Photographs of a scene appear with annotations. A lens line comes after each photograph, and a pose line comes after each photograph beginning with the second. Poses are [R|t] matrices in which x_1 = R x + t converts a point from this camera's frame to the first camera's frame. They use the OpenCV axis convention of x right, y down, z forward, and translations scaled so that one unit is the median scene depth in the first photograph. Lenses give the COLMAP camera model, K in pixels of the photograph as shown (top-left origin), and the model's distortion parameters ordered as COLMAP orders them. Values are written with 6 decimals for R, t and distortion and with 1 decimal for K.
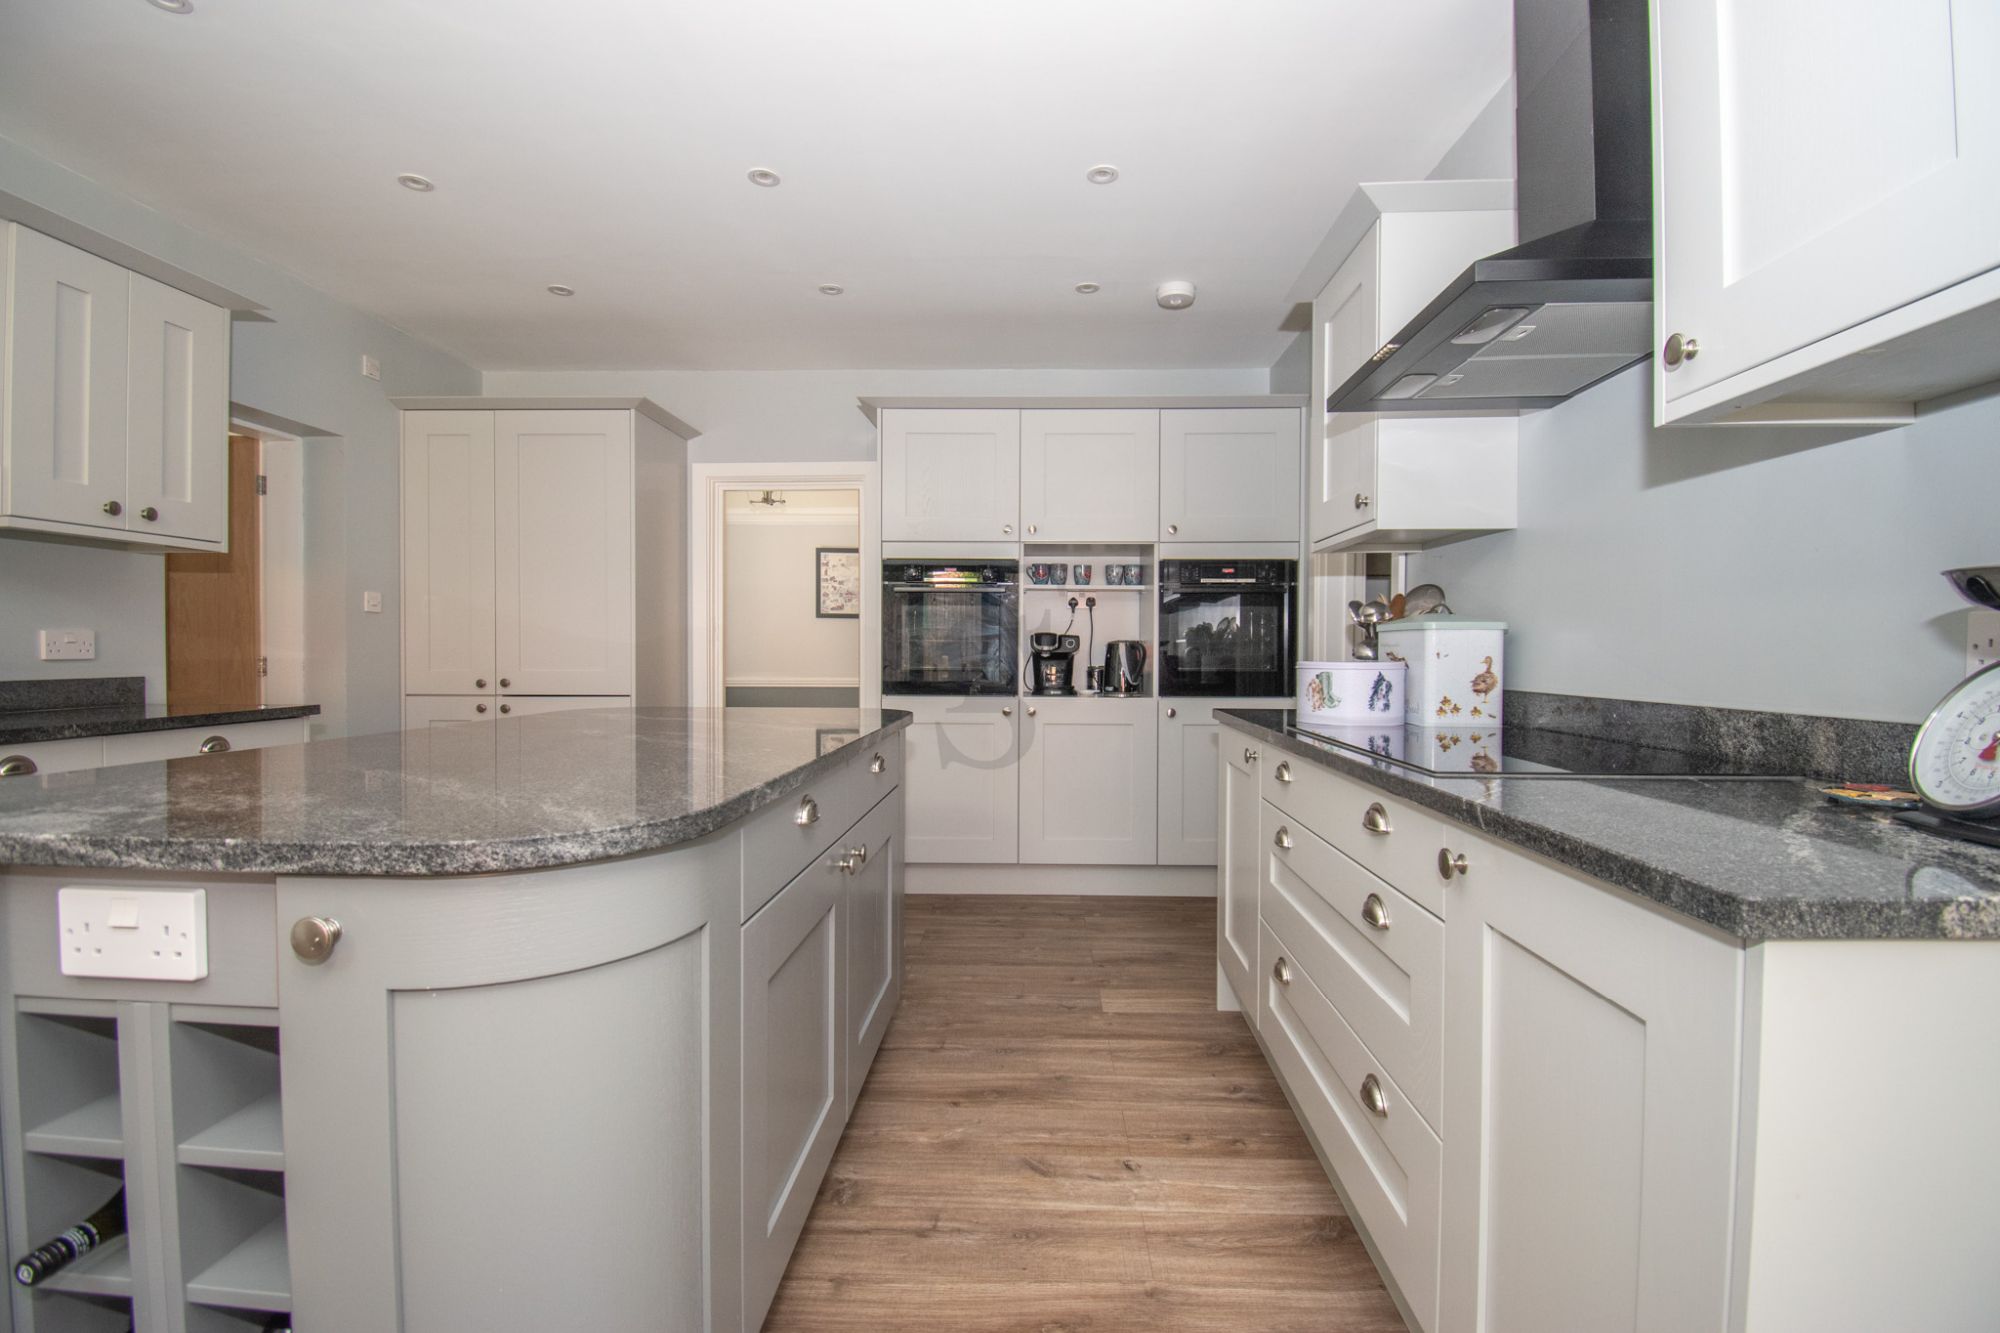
lens RADIAL K [[886.7, 0, 1001.7], [0, 886.7, 657.8], [0, 0, 1]] dist [-0.009744, -0.008427]
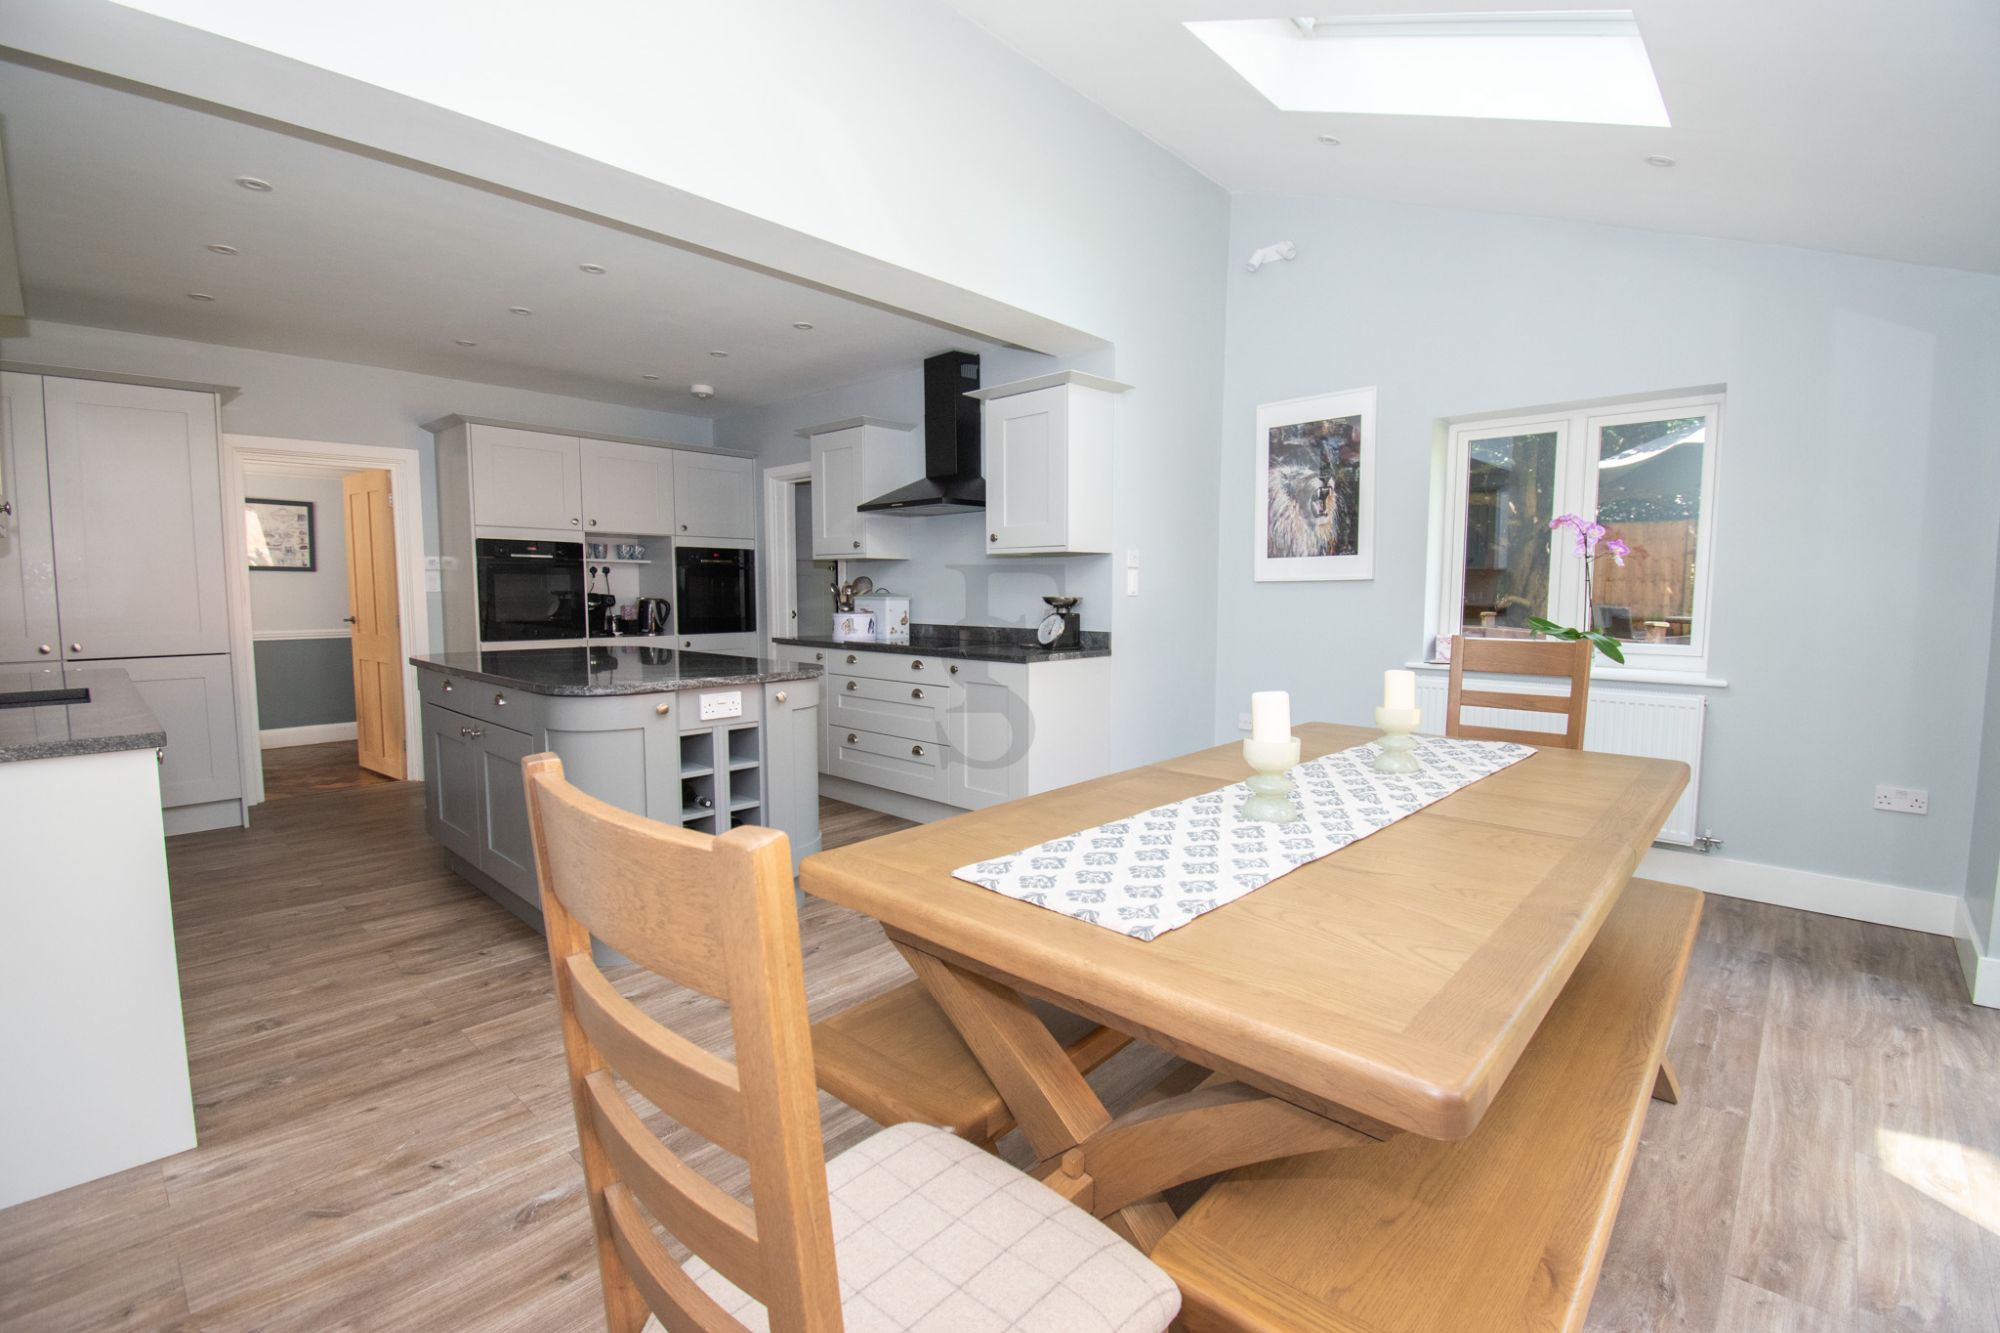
lens RADIAL K [[886.7, 0, 1003.1], [0, 886.7, 654.5], [0, 0, 1]] dist [-0.009744, -0.008427]
pose [[0.645546, -0.055909, 0.761672, -0.668259], [0.003199, 0.997506, 0.070509, -0.029551], [-0.763714, -0.043080, 0.644115, -0.478196]]
